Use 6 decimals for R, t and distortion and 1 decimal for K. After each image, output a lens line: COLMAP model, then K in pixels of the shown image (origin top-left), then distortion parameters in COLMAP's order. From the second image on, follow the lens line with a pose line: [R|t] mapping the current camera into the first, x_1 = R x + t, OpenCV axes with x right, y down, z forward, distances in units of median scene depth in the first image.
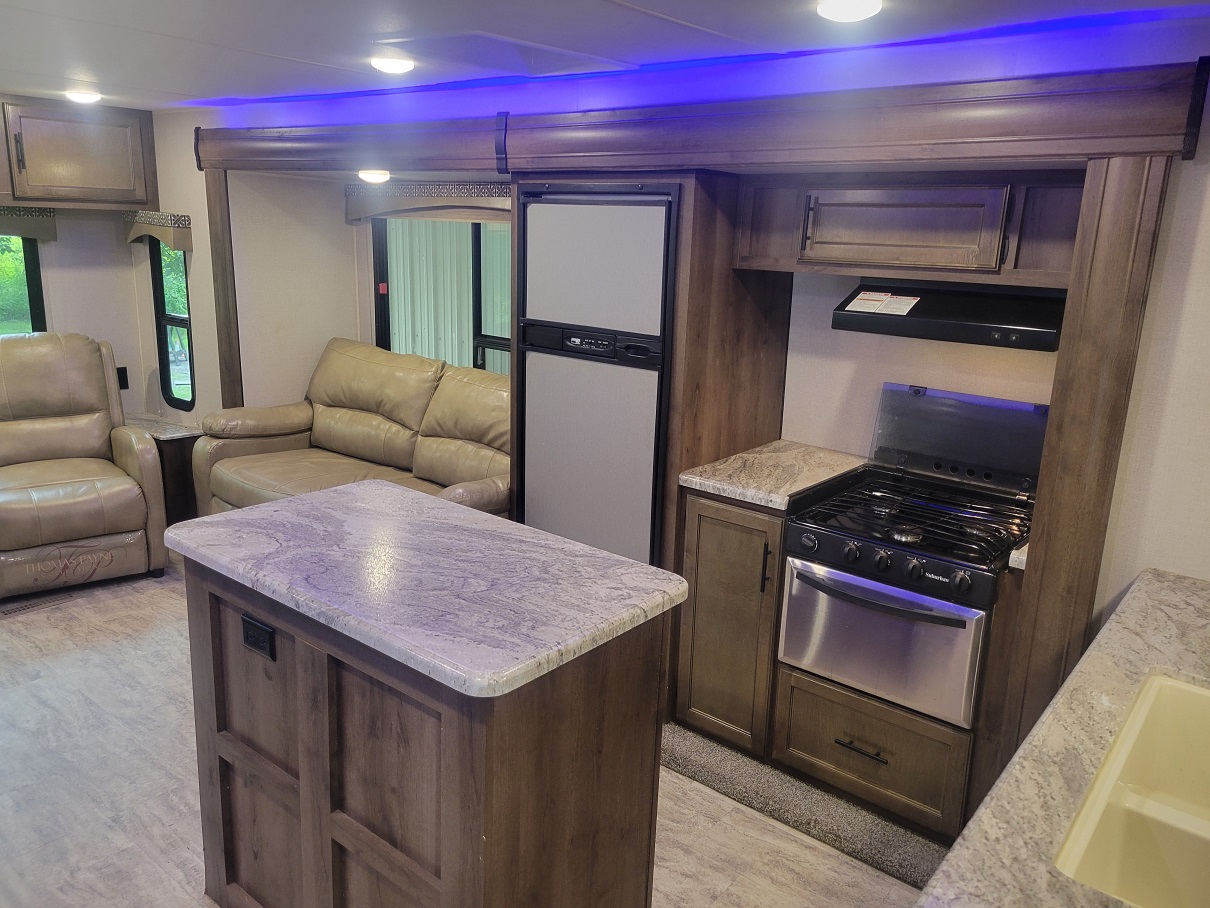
lens RADIAL K [[911.3, 0, 612.2], [0, 911.3, 449.8], [0, 0, 1]] dist [0.063187, -0.044835]
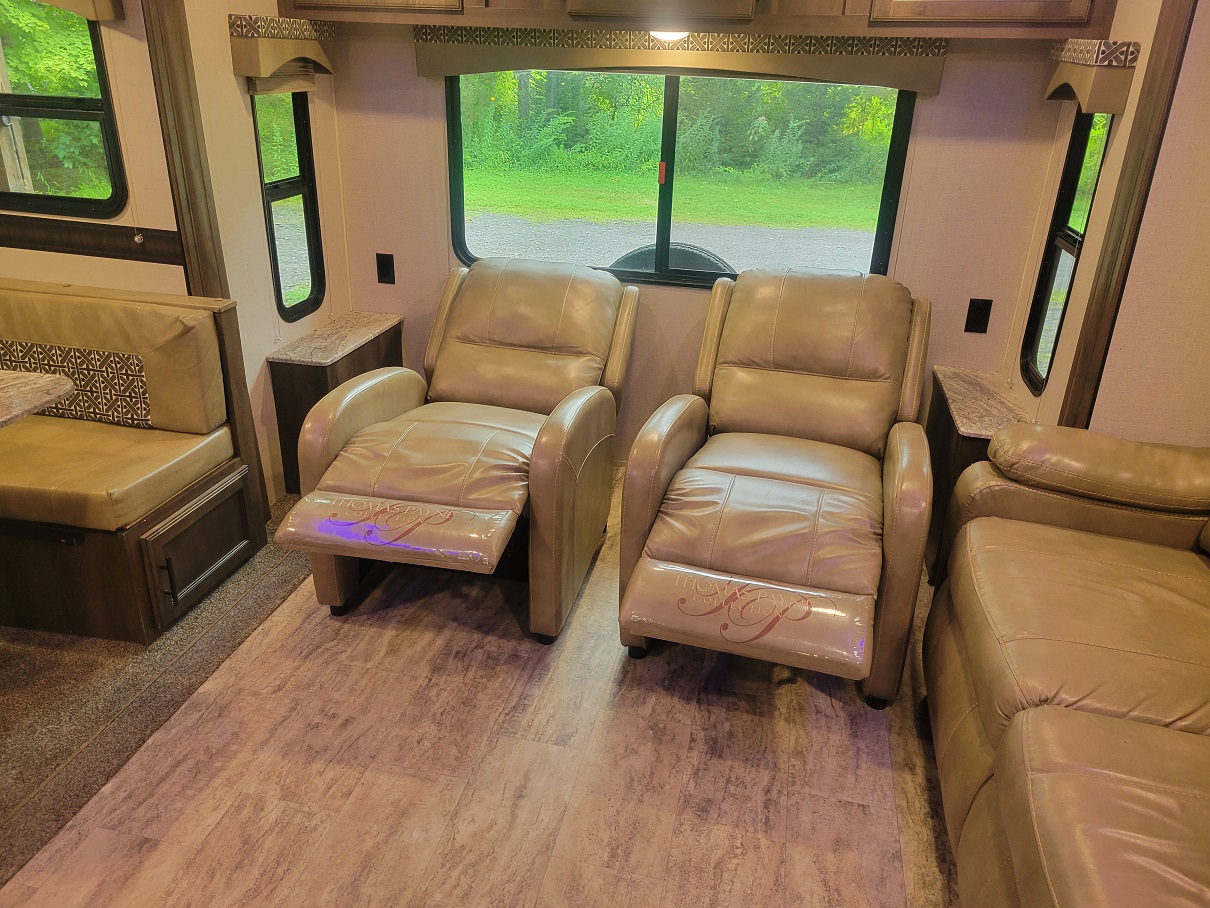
lens RADIAL K [[911.3, 0, 594.1], [0, 911.3, 452.3], [0, 0, 1]] dist [0.063187, -0.044835]
pose [[0.440479, 0.336239, -0.832419, -0.099720], [-0.226177, 0.938869, 0.259554, -0.124464], [0.868805, 0.073946, 0.489602, 0.591994]]
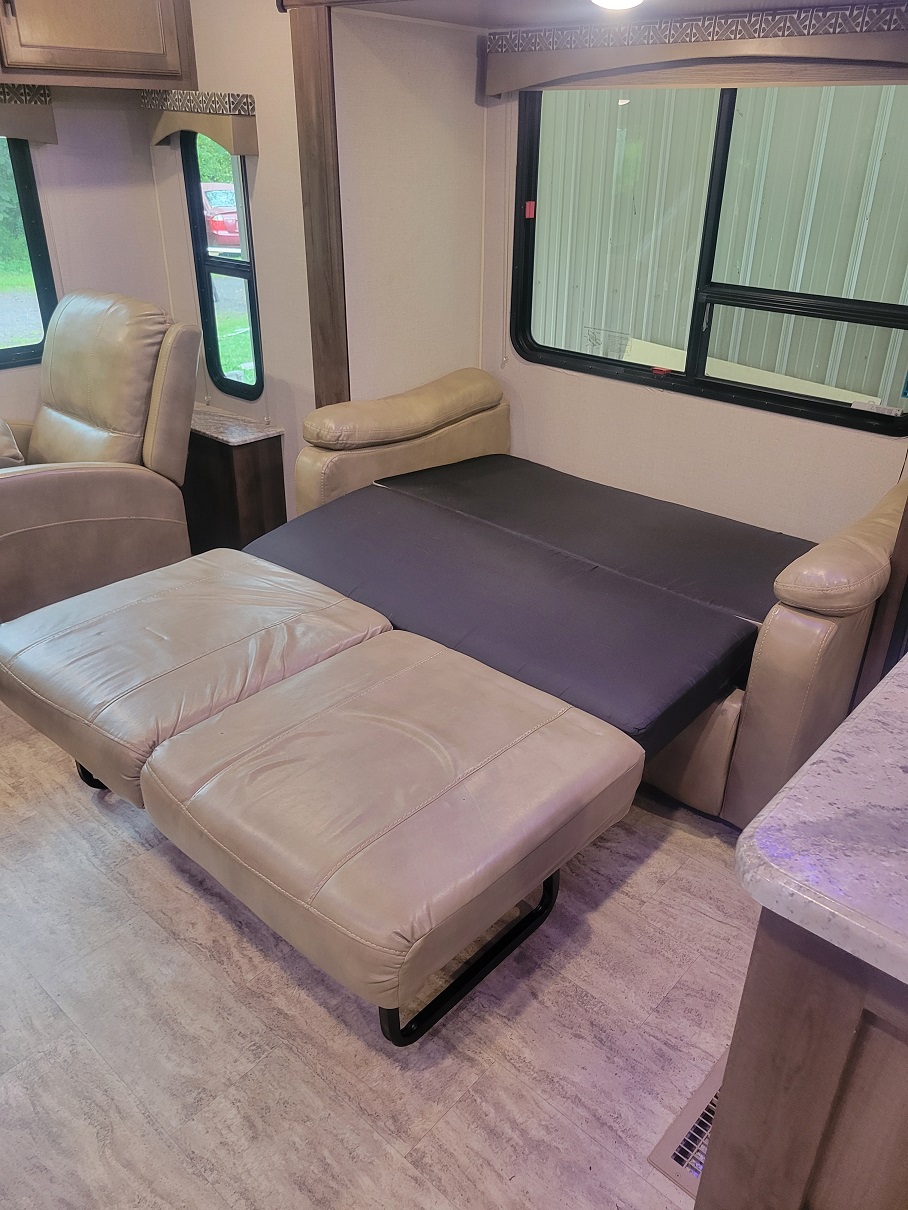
lens RADIAL K [[911.3, 0, 470.0], [0, 911.3, 604.8], [0, 0, 1]] dist [0.063187, -0.044835]
pose [[0.998898, 0.000749, -0.046937, -0.324211], [0.010587, 0.970521, 0.240786, -0.072152], [0.045734, -0.241017, 0.969443, 0.342334]]
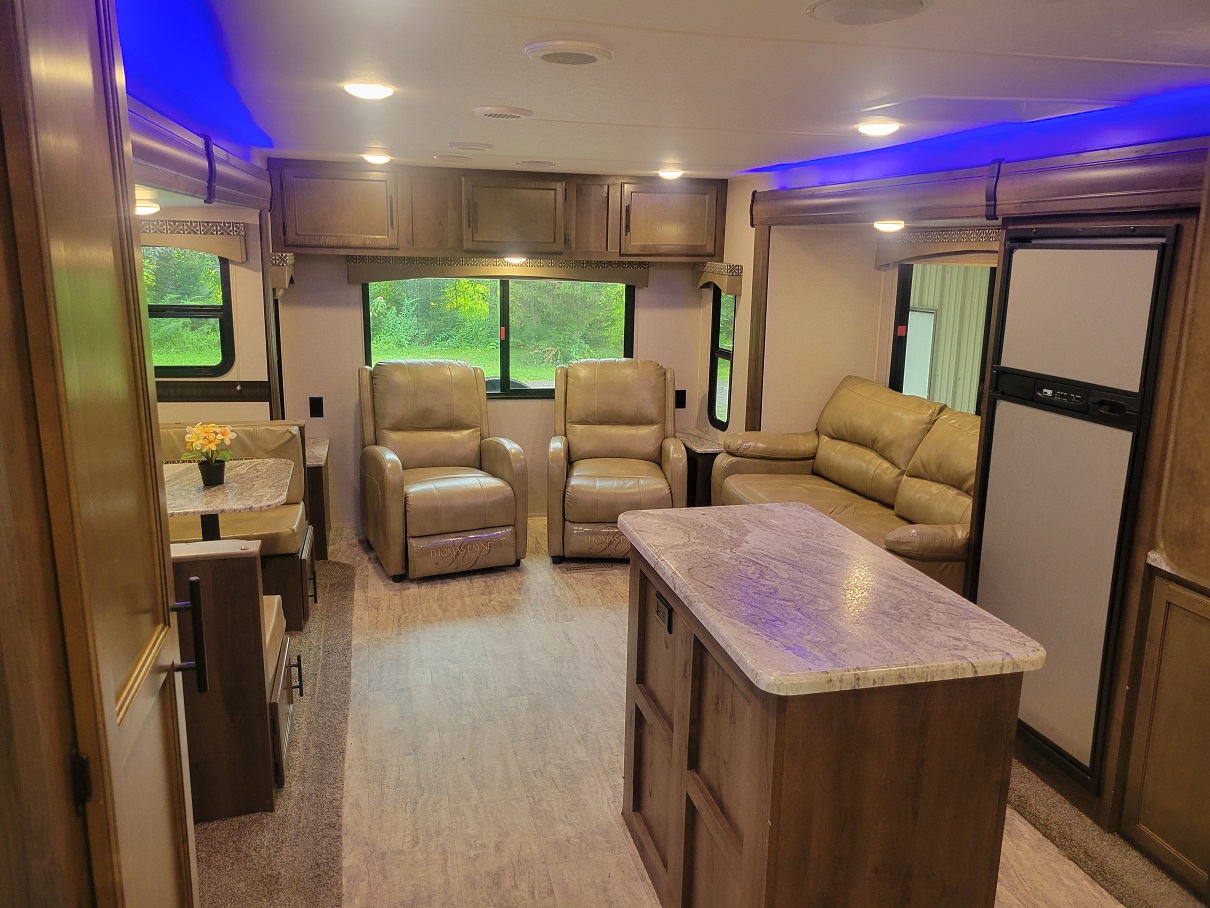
lens RADIAL K [[911.3, 0, 602.8], [0, 911.3, 446.9], [0, 0, 1]] dist [0.063187, -0.044835]
pose [[0.799860, 0.108029, -0.590384, 0.130129], [-0.134133, 0.990963, -0.000398, -0.001388], [0.585006, 0.079508, 0.807123, -0.024593]]
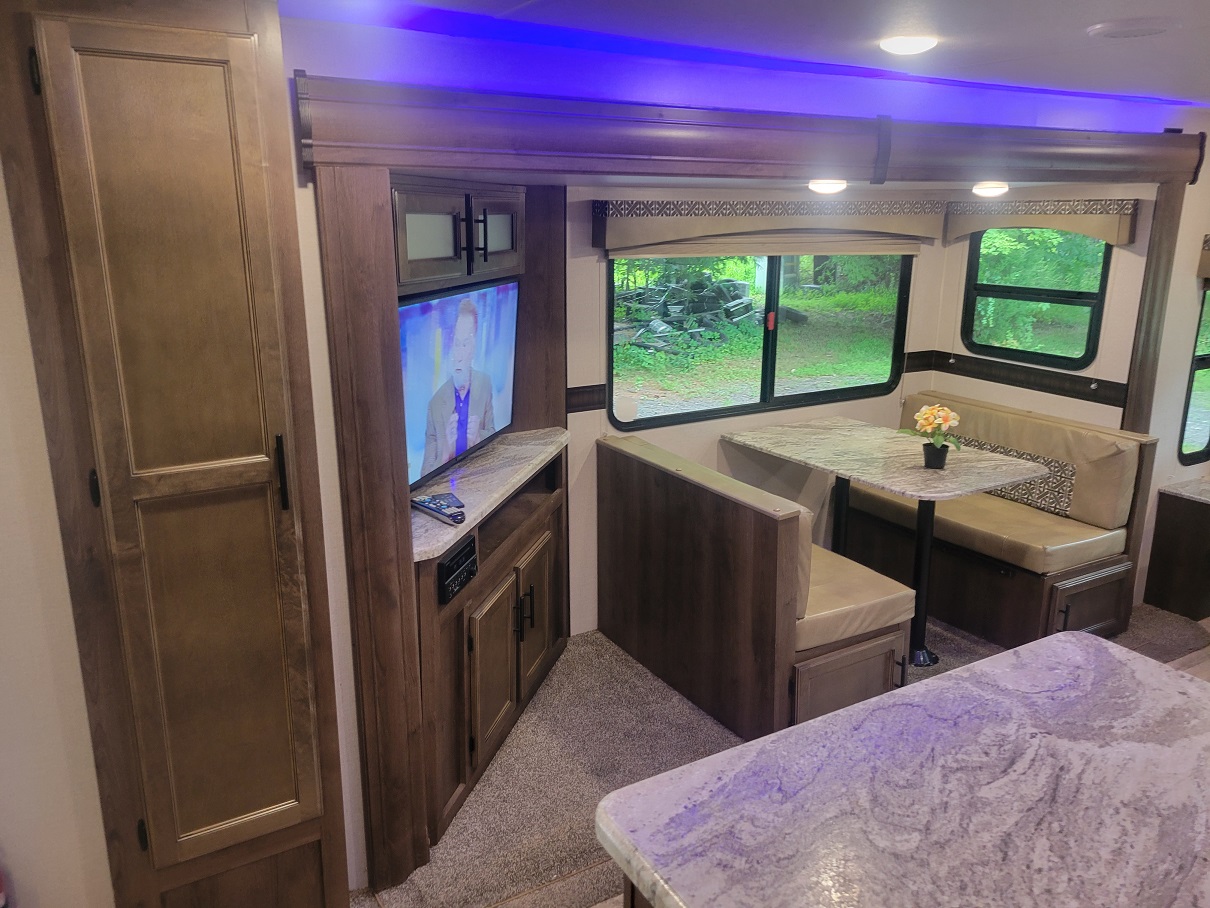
lens RADIAL K [[911.3, 0, 606.9], [0, 911.3, 438.4], [0, 0, 1]] dist [0.063187, -0.044835]
pose [[-0.349286, 0.186376, -0.918294, 0.219476], [-0.248146, 0.926630, 0.282454, -0.114465], [0.903561, 0.326528, -0.277411, 0.441311]]
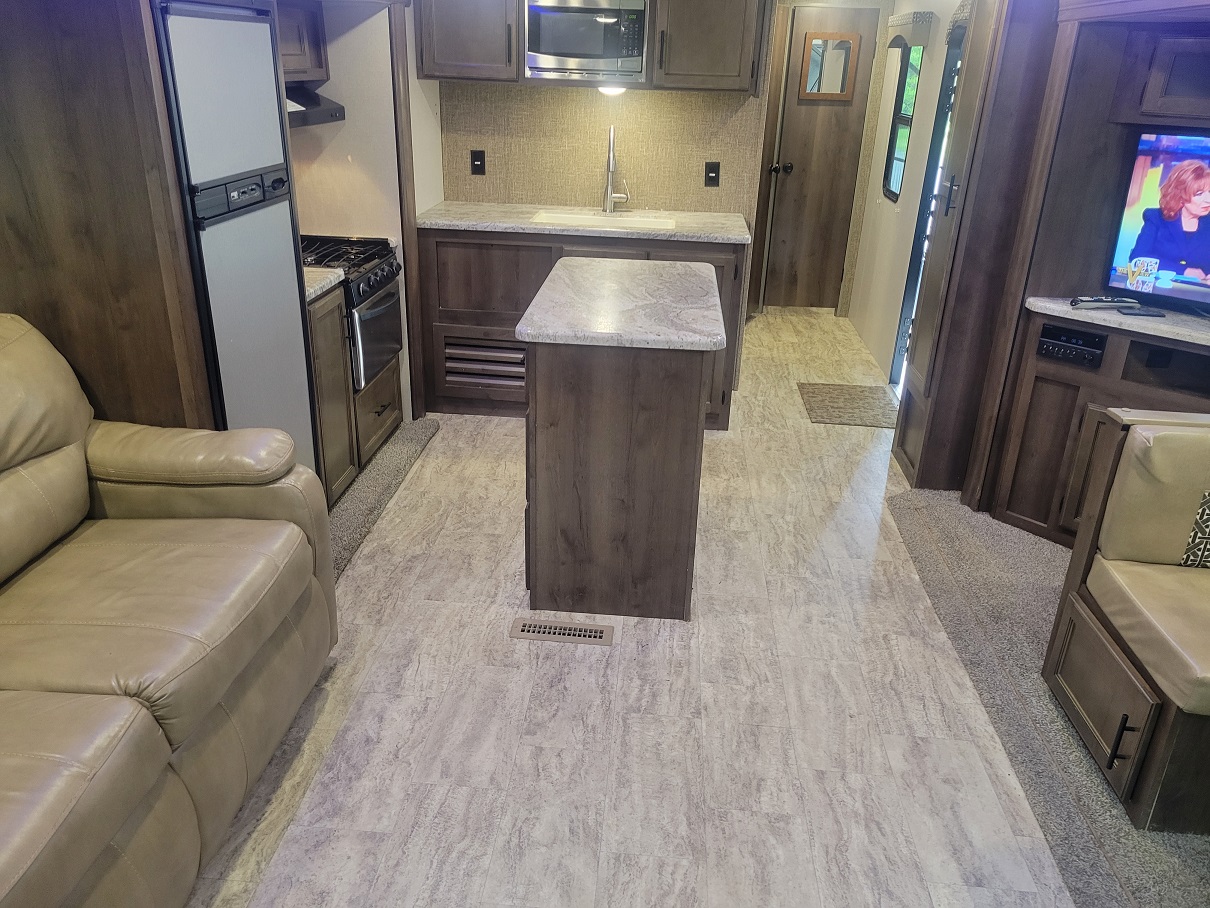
lens RADIAL K [[911.3, 0, 603.7], [0, 911.3, 460.1], [0, 0, 1]] dist [0.063187, -0.044835]
pose [[-0.564356, -0.380922, 0.732394, -0.756420], [0.147808, 0.826218, 0.543615, -0.263491], [-0.812192, 0.415046, -0.409978, 0.946624]]
